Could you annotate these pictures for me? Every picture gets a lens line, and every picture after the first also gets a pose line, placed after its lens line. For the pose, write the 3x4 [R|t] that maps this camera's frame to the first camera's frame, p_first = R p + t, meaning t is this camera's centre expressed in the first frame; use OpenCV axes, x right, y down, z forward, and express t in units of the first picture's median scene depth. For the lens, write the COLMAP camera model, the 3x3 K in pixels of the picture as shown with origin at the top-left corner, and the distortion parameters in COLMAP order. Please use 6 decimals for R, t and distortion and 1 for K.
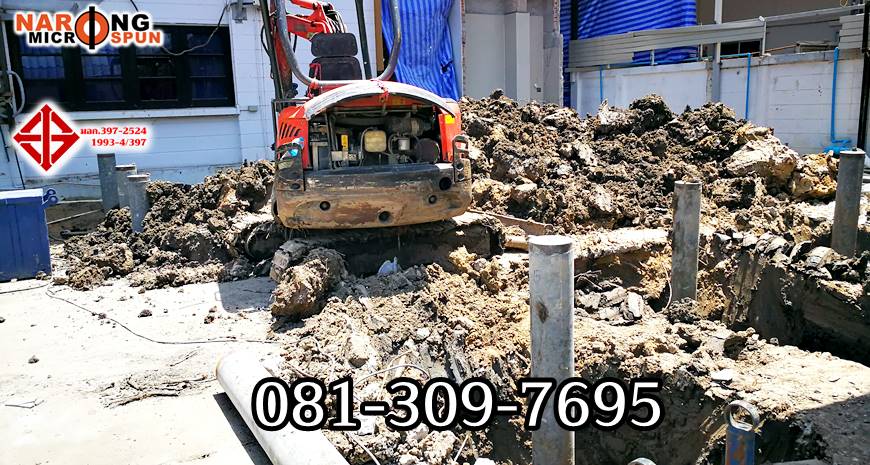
lens RADIAL K [[694.7, 0, 438.2], [0, 694.7, 237.6], [0, 0, 1]] dist [0.054308, -0.087622]
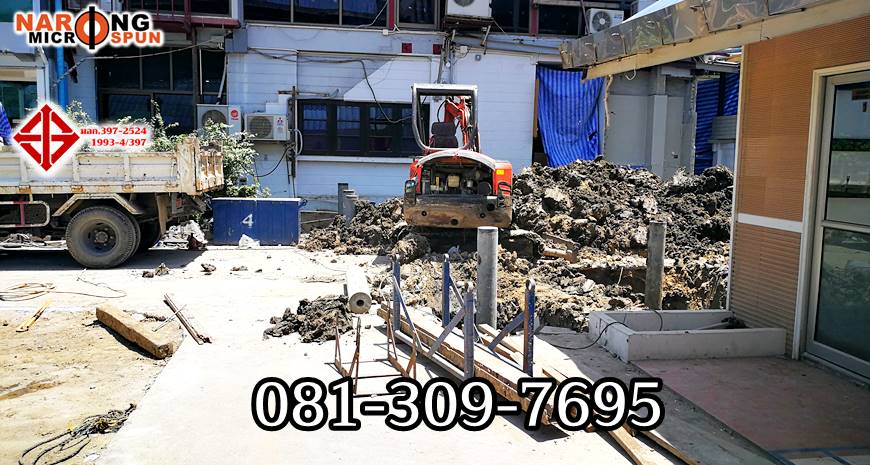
lens RADIAL K [[694.7, 0, 438.2], [0, 694.7, 237.6], [0, 0, 1]] dist [0.054308, -0.087622]
pose [[0.934309, 0.091471, -0.344527, 0.405979], [-0.116739, 0.991733, -0.053276, 0.088439], [0.336805, 0.089996, 0.937264, -0.572893]]
